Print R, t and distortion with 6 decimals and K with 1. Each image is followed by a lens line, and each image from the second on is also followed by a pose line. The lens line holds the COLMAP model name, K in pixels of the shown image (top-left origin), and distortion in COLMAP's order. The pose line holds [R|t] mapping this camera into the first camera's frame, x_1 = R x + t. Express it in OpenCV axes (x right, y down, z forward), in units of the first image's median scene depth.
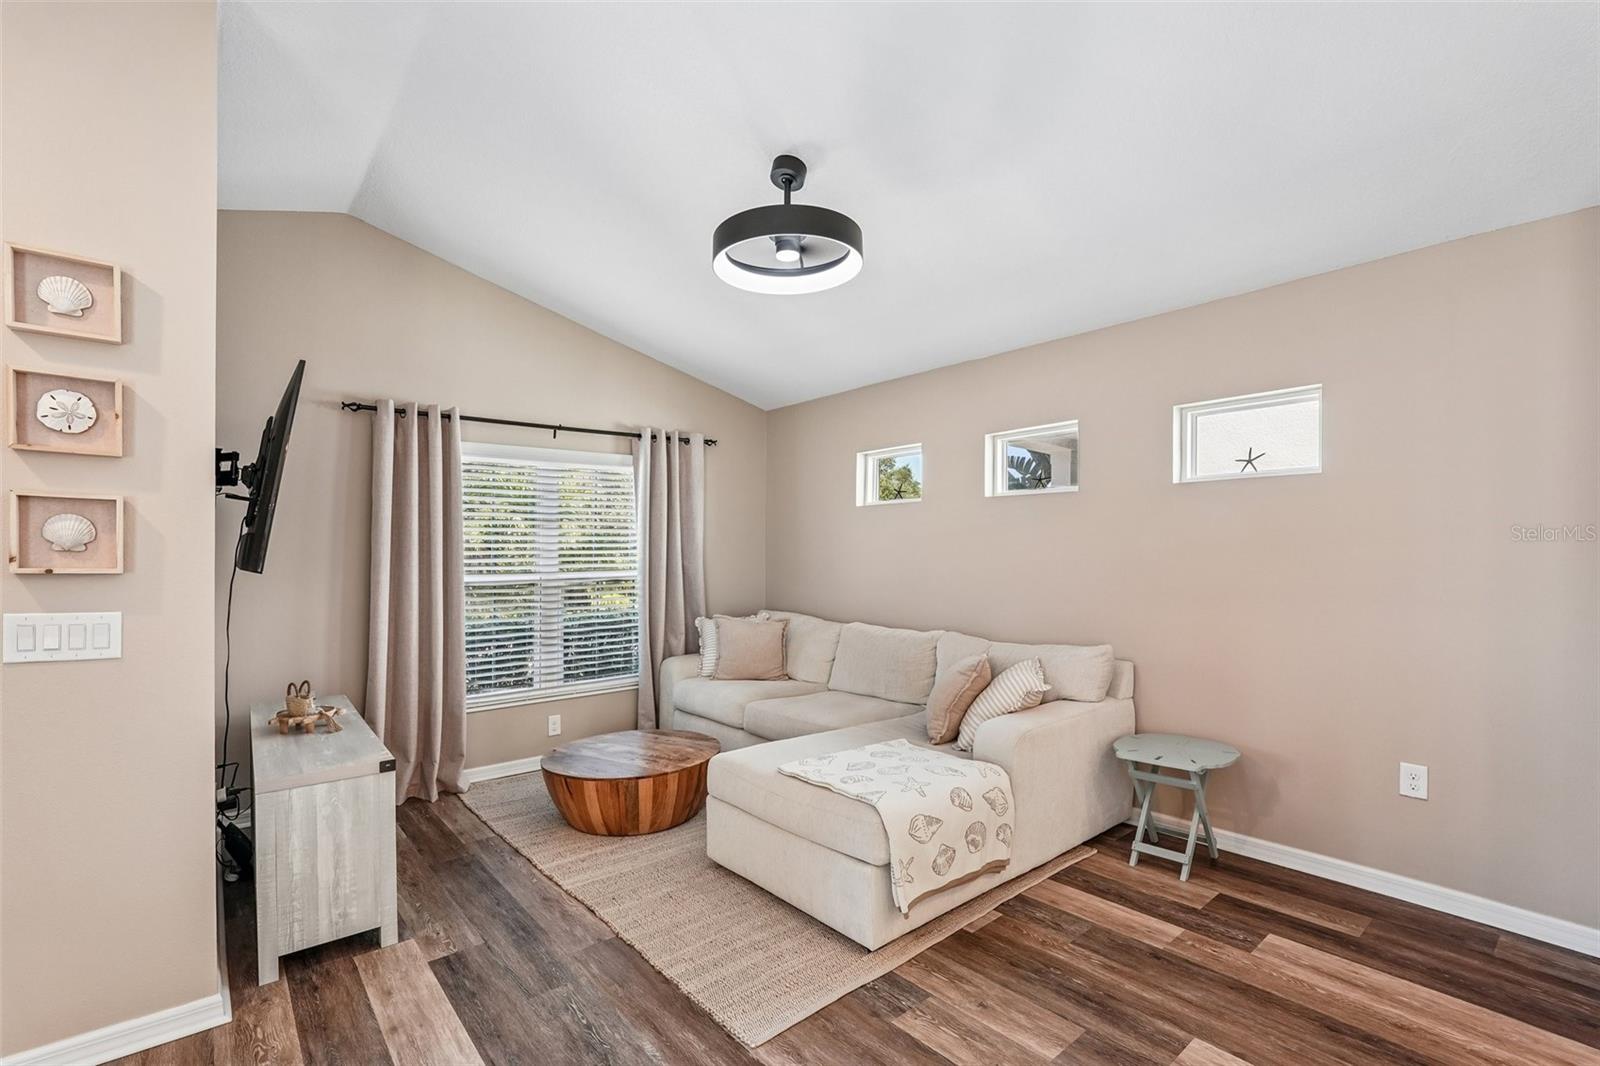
lens RADIAL K [[710.5, 0, 817.0], [0, 710.5, 560.4], [0, 0, 1]] dist [-0.012997, 0.006050]
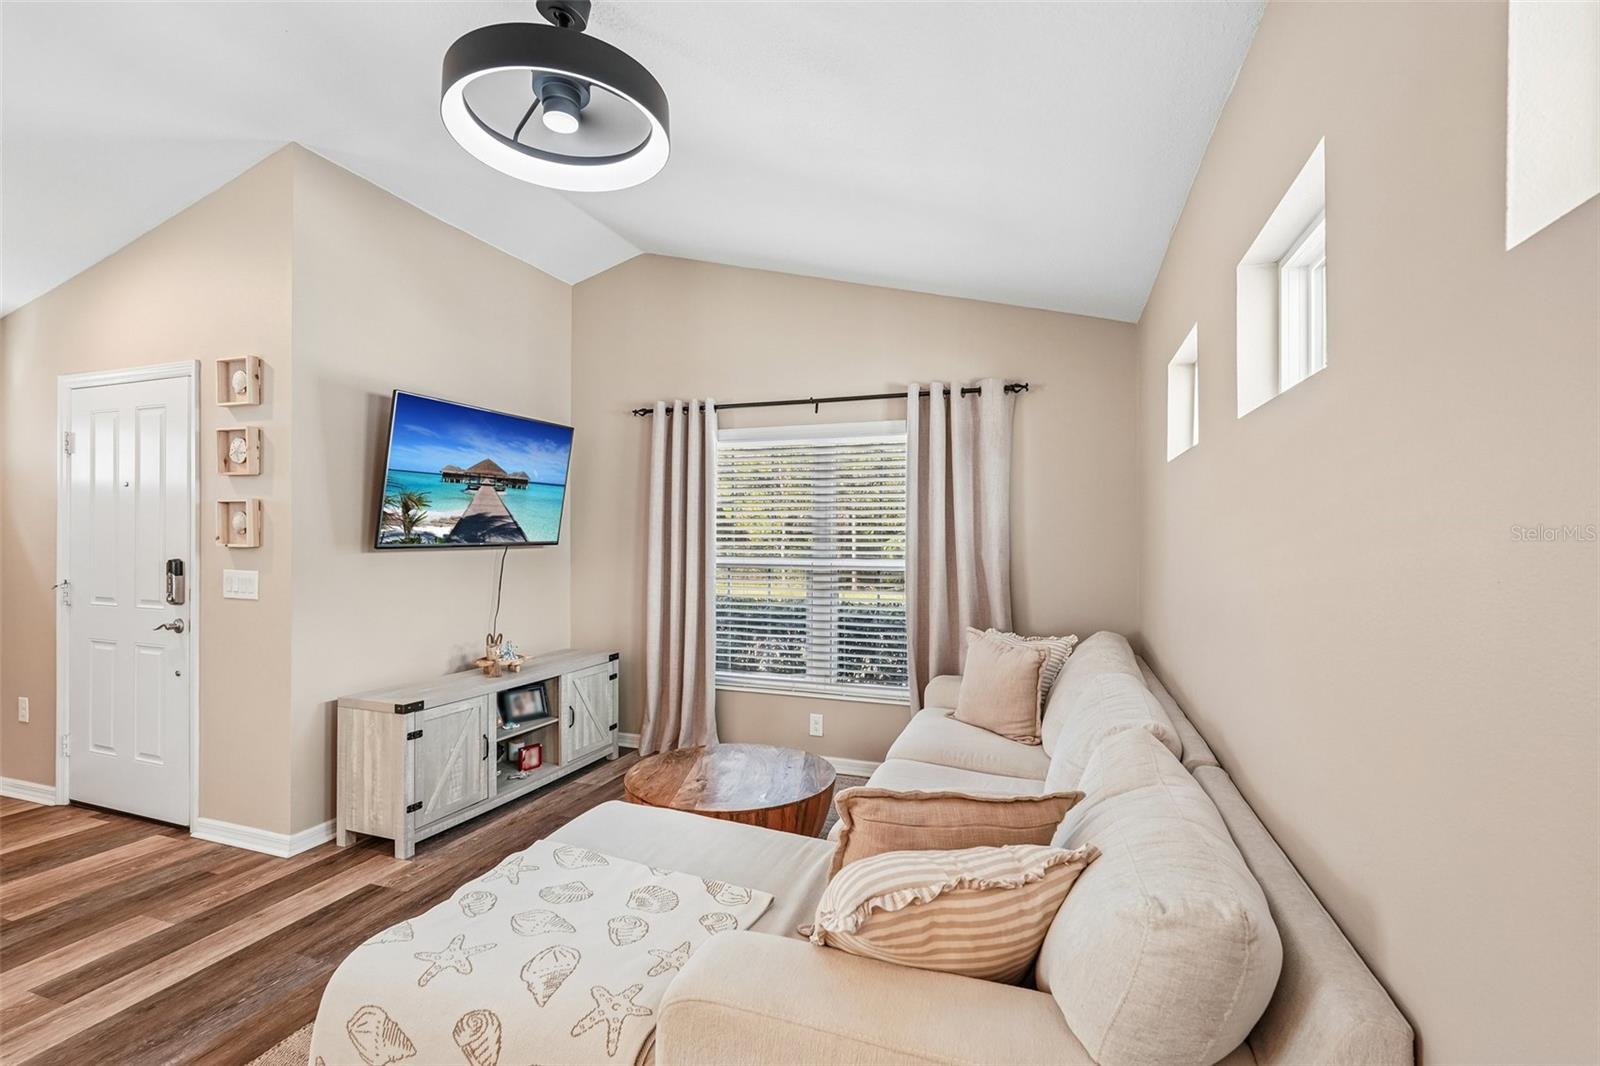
lens RADIAL K [[710.5, 0, 803.9], [0, 710.5, 522.7], [0, 0, 1]] dist [-0.012997, 0.006050]
pose [[0.491390, 0.000389, -0.870940, 0.472992], [-0.022581, 0.999669, -0.012294, -0.019649], [0.870647, 0.025708, 0.491236, 0.590427]]
